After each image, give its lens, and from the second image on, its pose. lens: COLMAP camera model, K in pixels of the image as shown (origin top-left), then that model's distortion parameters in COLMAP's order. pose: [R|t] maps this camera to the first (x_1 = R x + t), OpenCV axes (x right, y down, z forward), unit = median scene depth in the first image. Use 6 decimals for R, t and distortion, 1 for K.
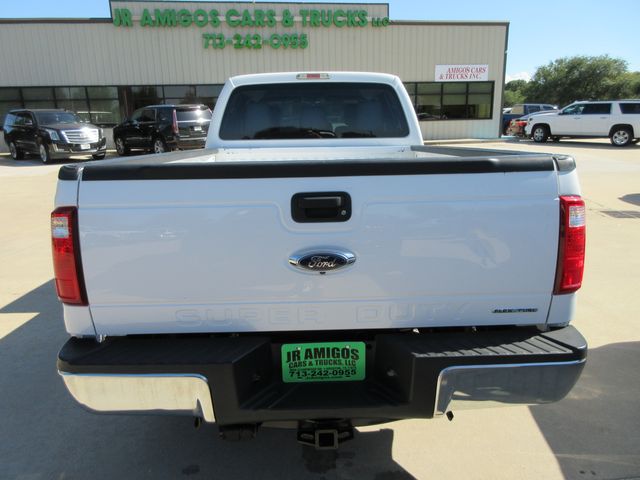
lens RADIAL K [[477.1, 0, 320.0], [0, 477.1, 240.0], [0, 0, 1]] dist [0.000831, 0.002024]
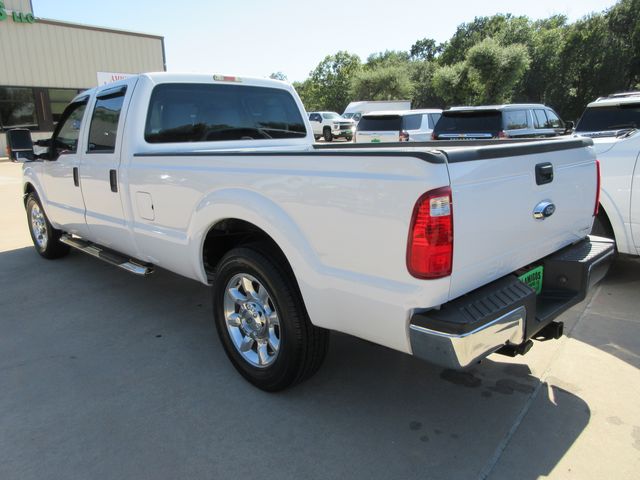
lens RADIAL K [[477.1, 0, 320.0], [0, 477.1, 240.0], [0, 0, 1]] dist [0.000831, 0.002024]
pose [[0.749331, -0.150199, 0.644936, -0.556939], [0.164697, 0.985605, 0.038181, -0.012963], [-0.641387, 0.077609, 0.763282, 0.128832]]
